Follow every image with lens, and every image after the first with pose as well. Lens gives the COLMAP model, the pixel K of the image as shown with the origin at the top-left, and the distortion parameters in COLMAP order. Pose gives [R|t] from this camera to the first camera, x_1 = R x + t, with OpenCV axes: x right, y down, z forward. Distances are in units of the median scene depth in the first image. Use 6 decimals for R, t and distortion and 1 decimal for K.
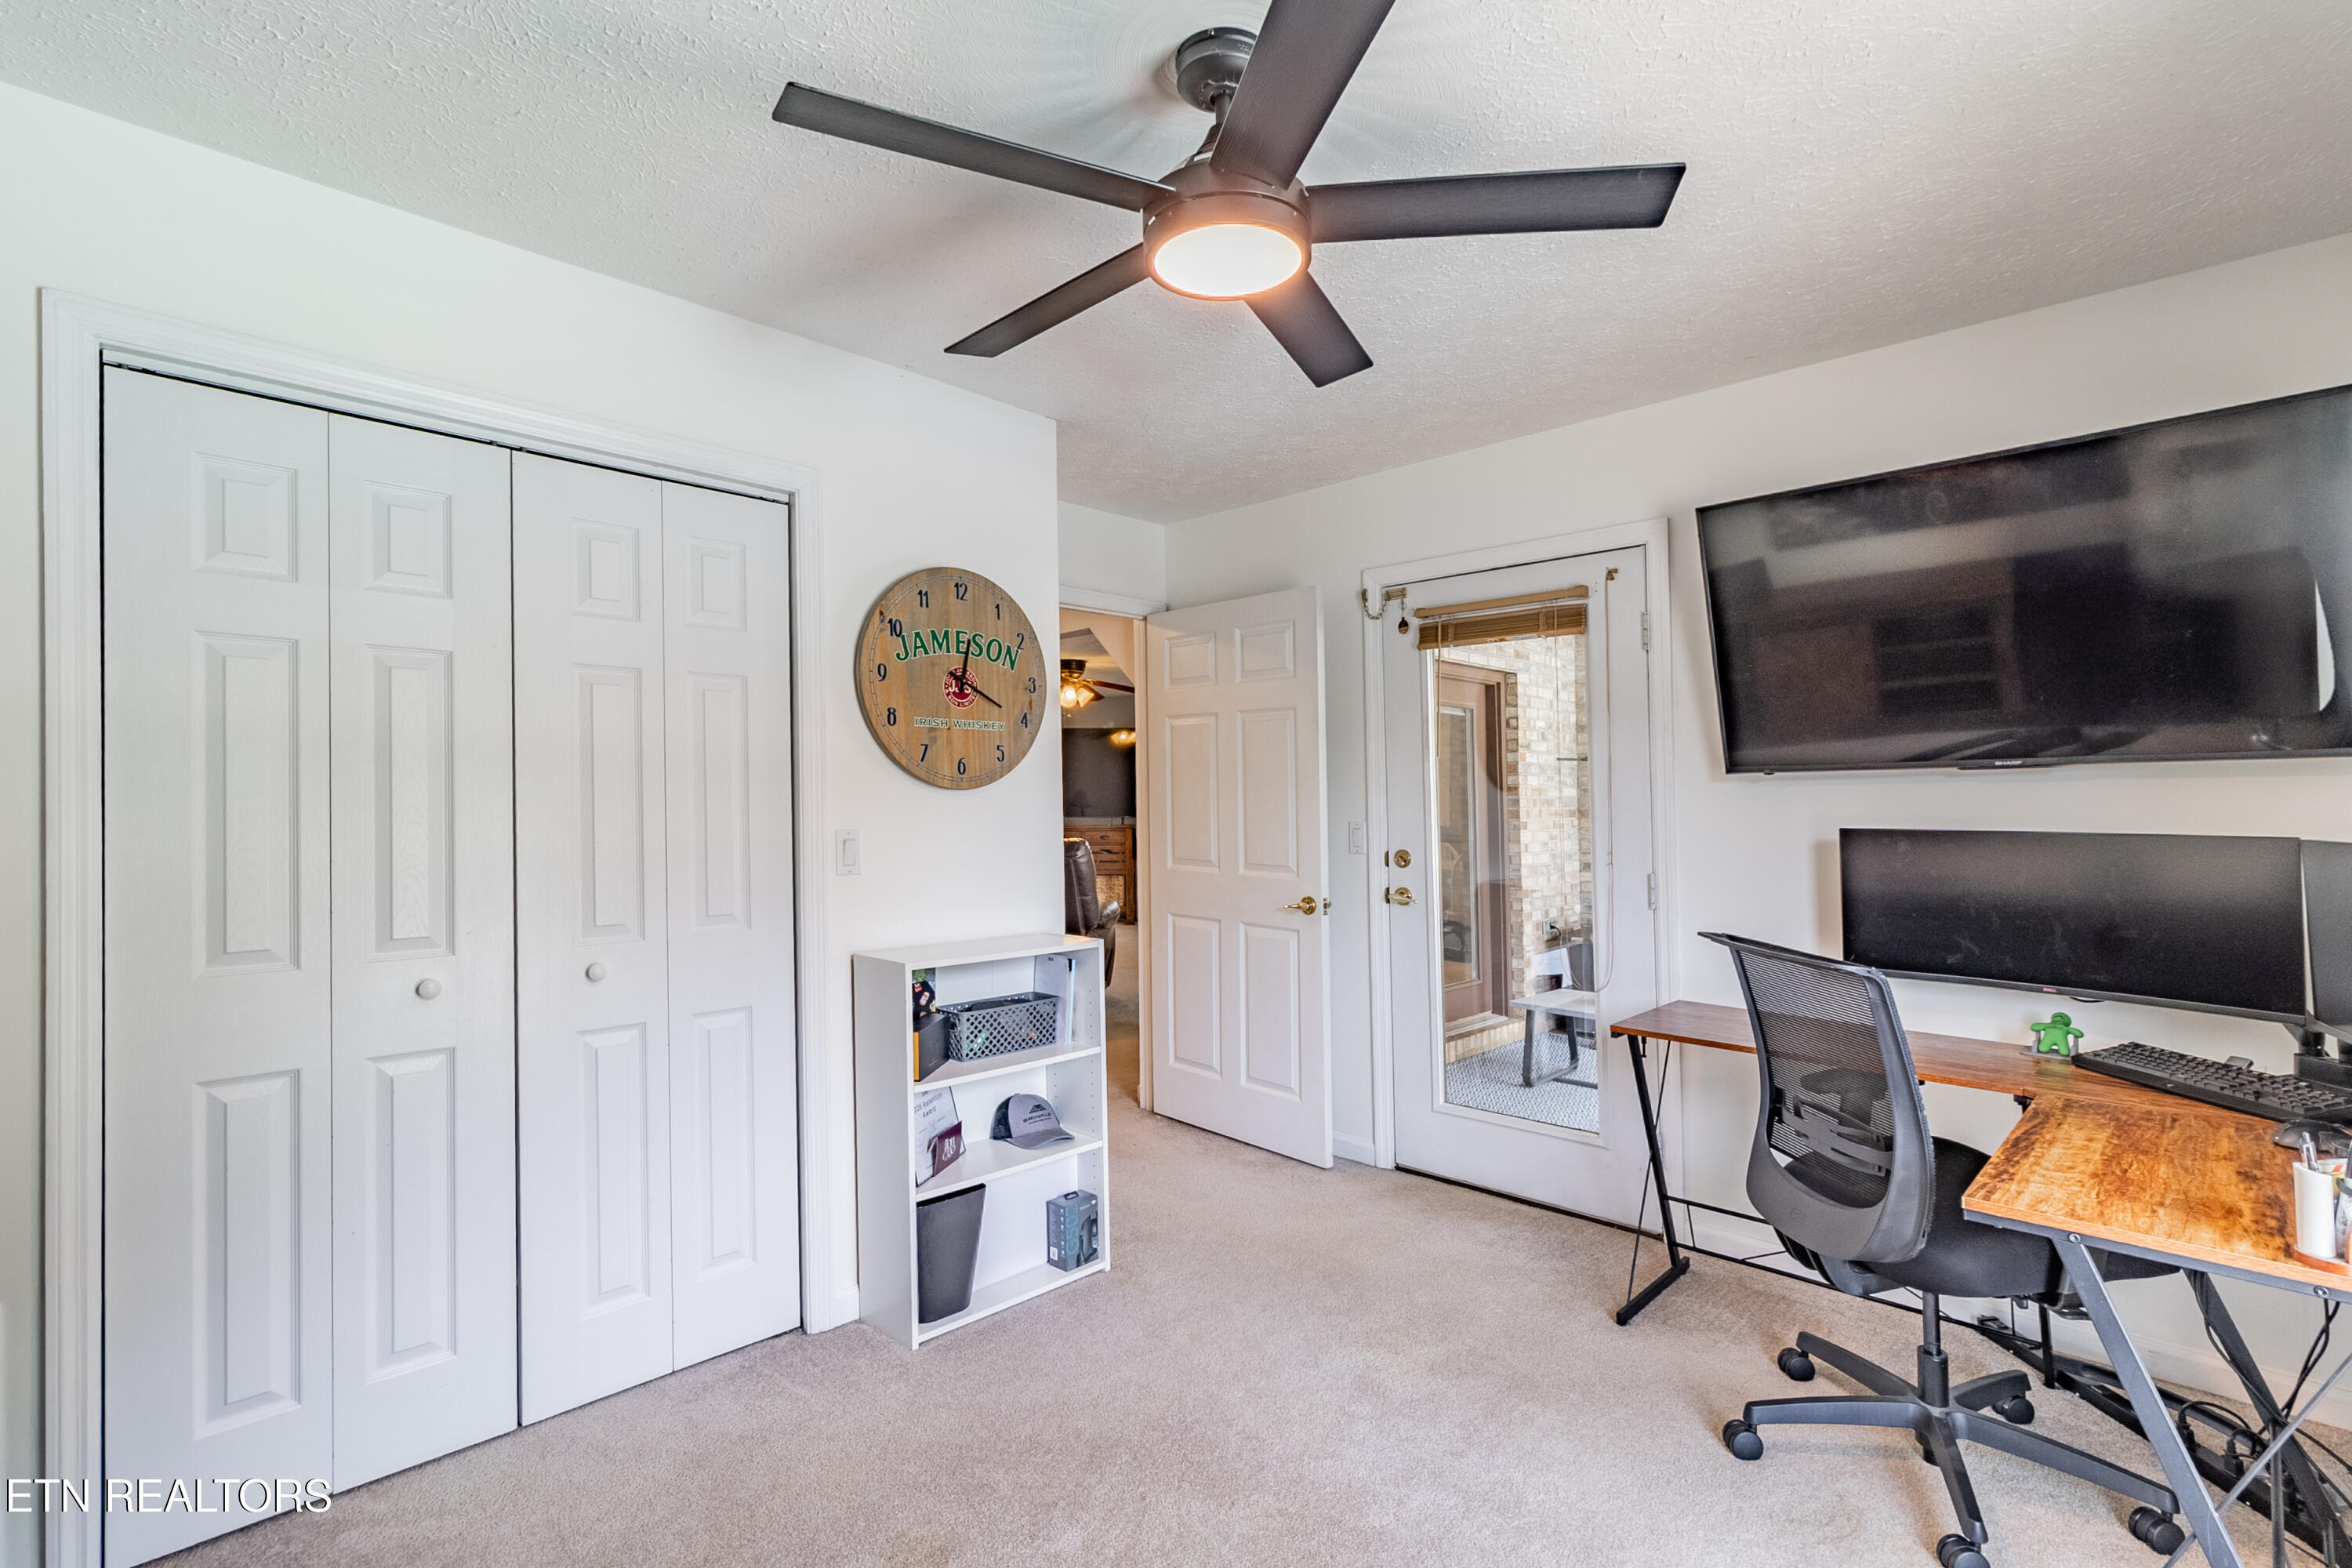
lens RADIAL K [[1091.6, 0, 1184.4], [0, 1091.6, 748.2], [0, 0, 1]] dist [0.000146, 0.000447]
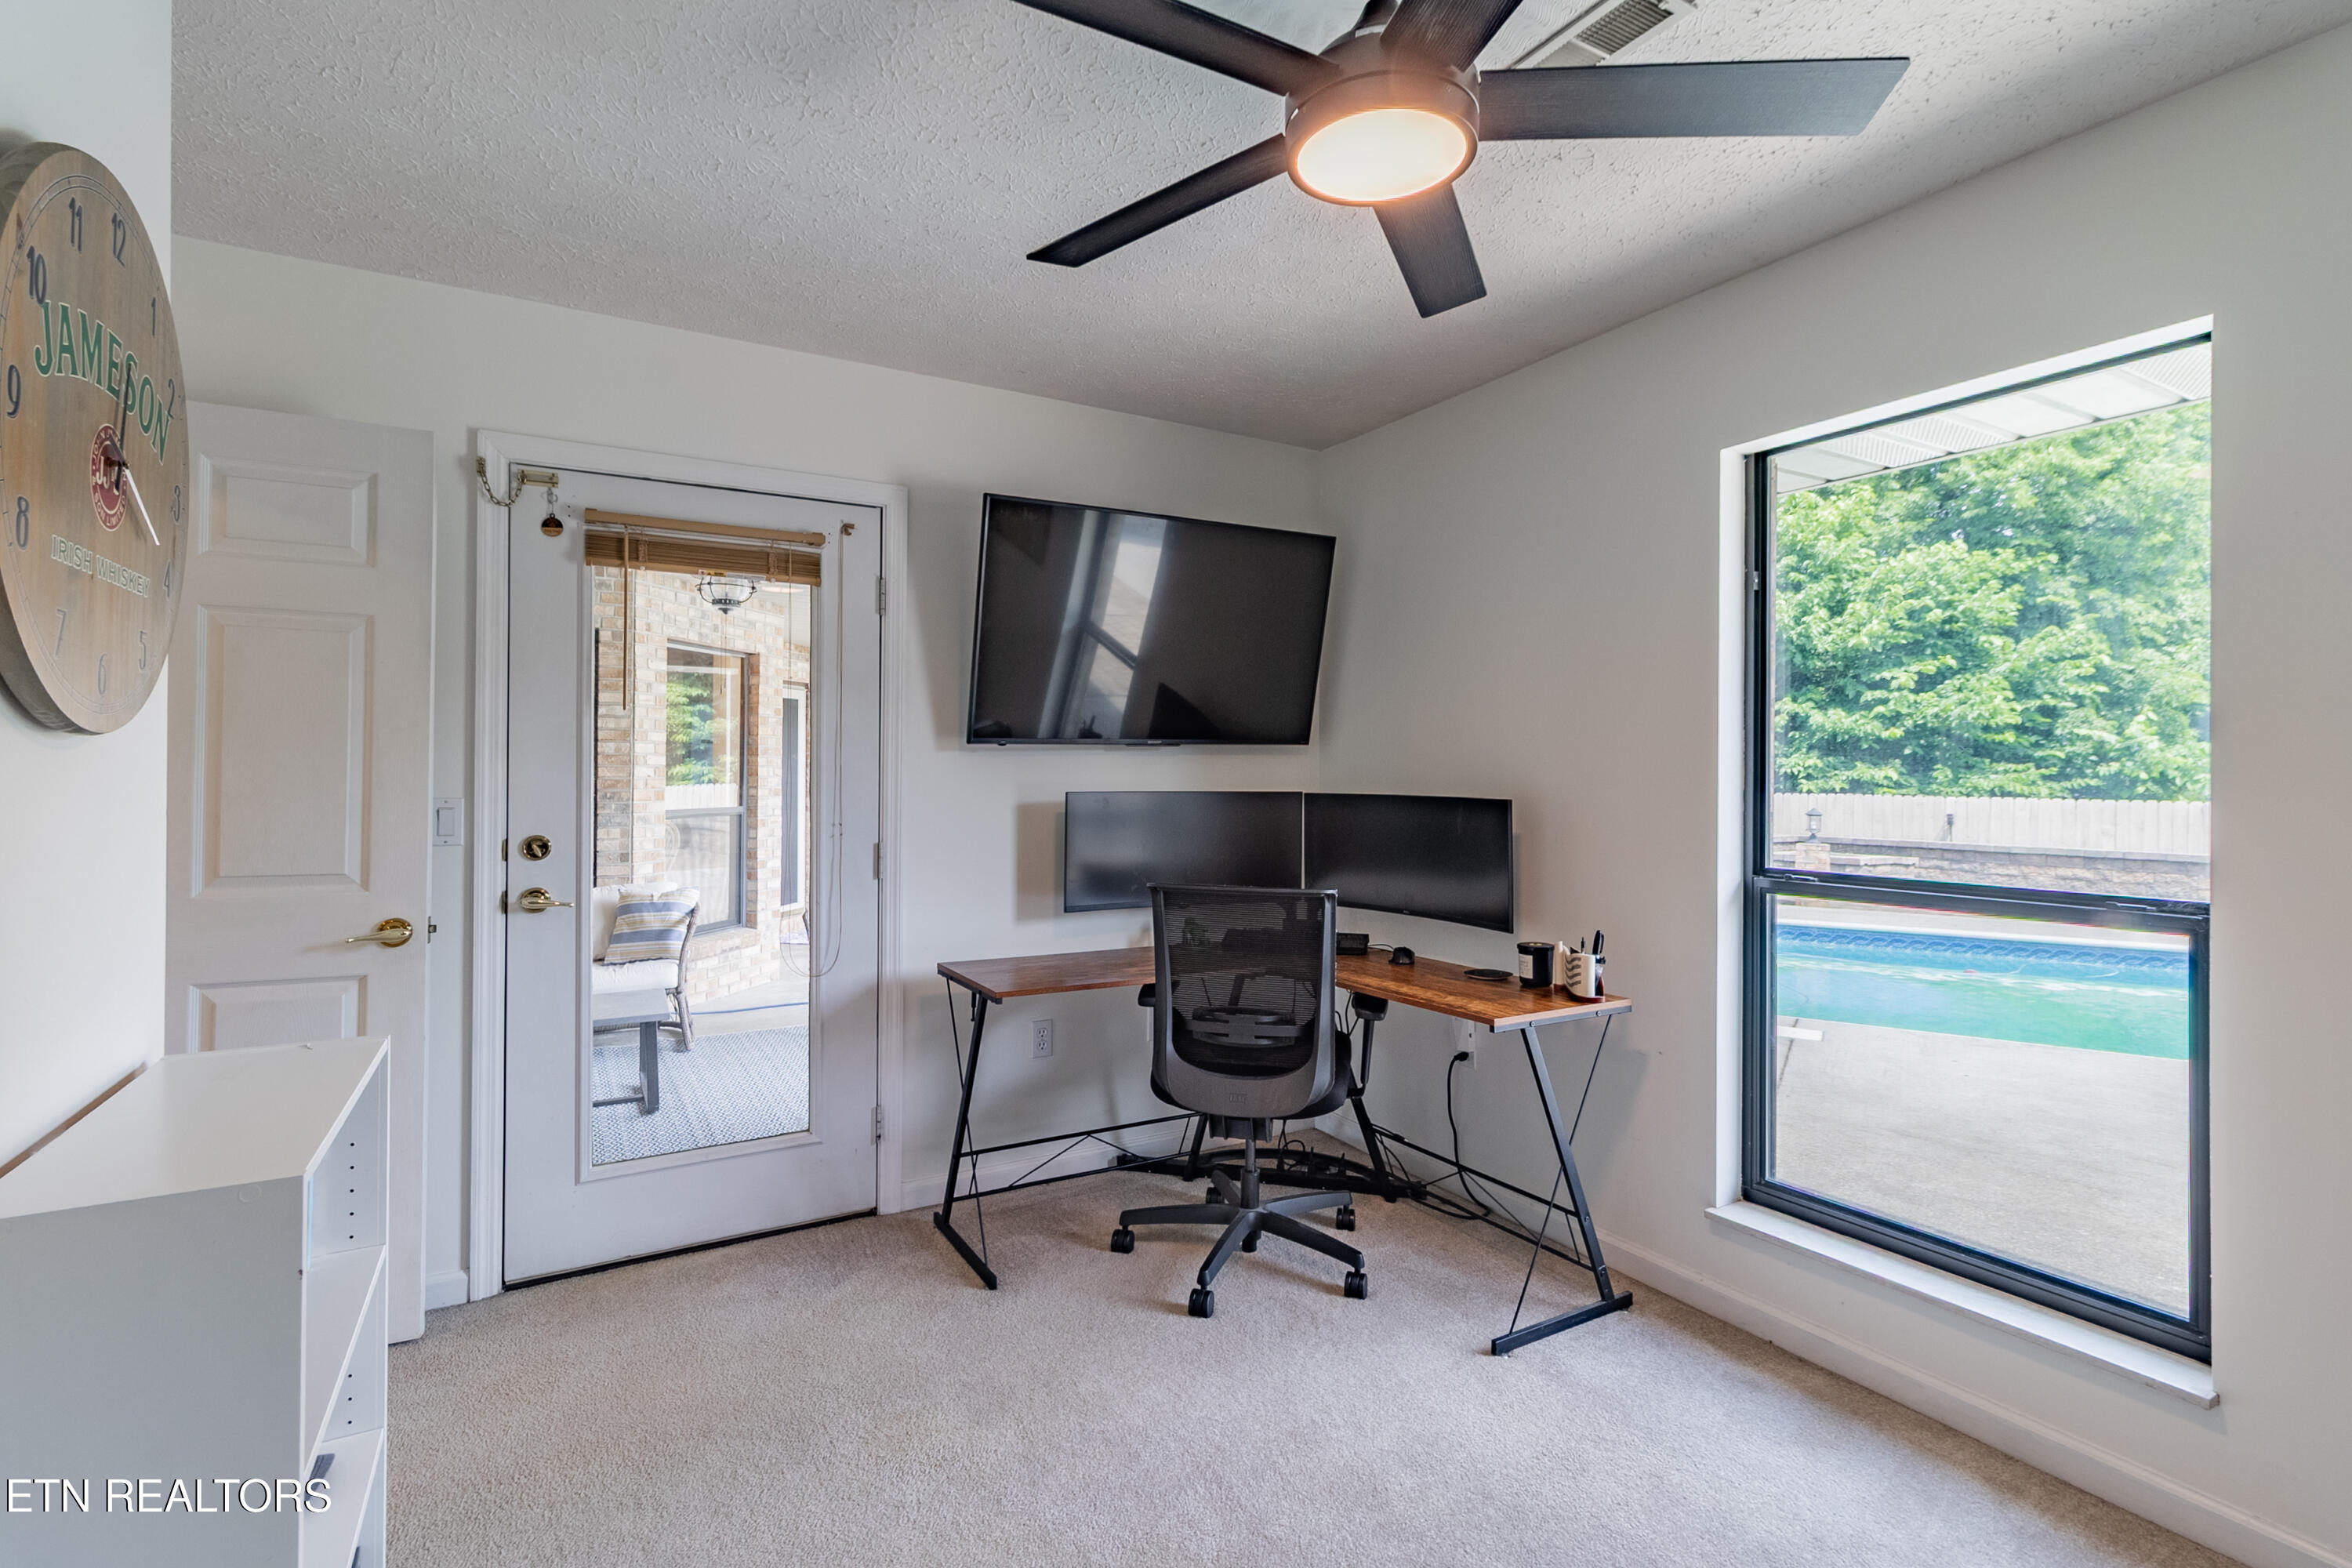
lens RADIAL K [[1077.7, 0, 1120.9], [0, 1077.7, 743.7], [0, 0, 1]] dist [0.000493, 0.000045]
pose [[0.290948, 0.033984, 0.956135, -0.370203], [-0.043725, 0.998797, -0.022195, 0.031743], [-0.955739, -0.035350, 0.292084, 0.432961]]
